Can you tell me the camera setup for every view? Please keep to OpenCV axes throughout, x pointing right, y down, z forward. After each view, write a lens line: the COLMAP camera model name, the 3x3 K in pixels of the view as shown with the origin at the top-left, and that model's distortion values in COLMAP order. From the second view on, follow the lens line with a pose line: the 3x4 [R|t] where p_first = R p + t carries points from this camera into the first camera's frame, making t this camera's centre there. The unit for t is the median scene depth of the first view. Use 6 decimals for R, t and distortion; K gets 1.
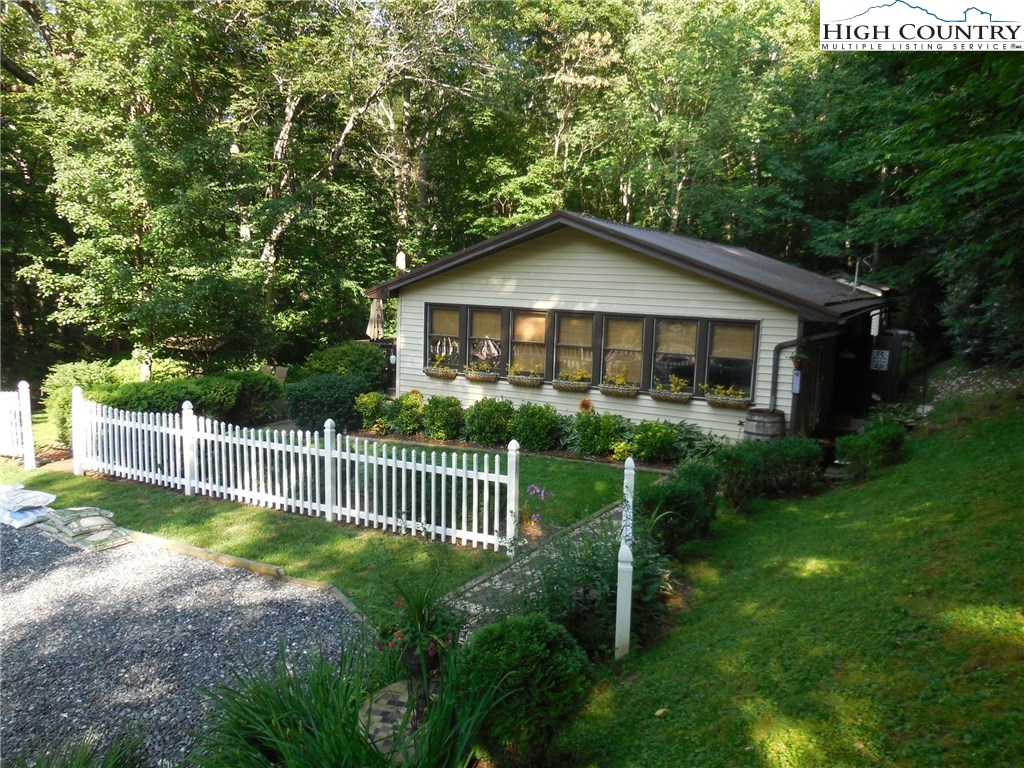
lens RADIAL K [[742.9, 0, 512.0], [0, 742.9, 384.0], [0, 0, 1]] dist [0.075797, 0.001288]
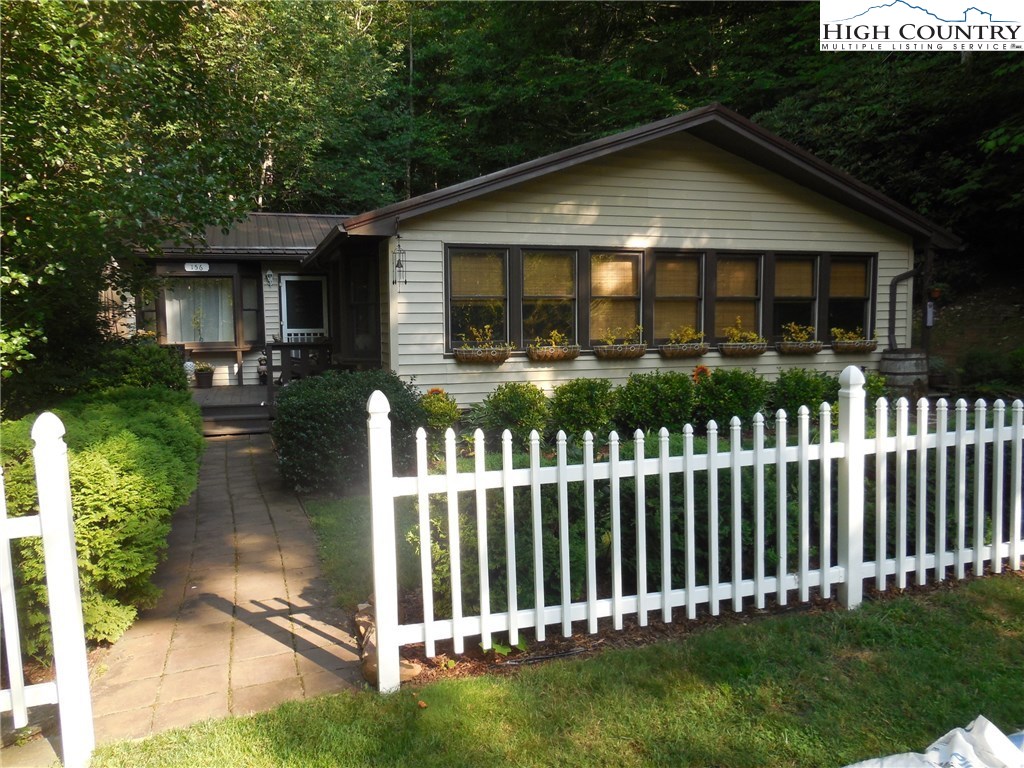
lens RADIAL K [[742.9, 0, 512.0], [0, 742.9, 384.0], [0, 0, 1]] dist [0.075797, 0.001288]
pose [[0.713995, -0.099140, 0.693096, -0.581327], [0.126113, 0.991944, 0.011972, 0.006140], [-0.688699, 0.078861, 0.720746, 0.595341]]
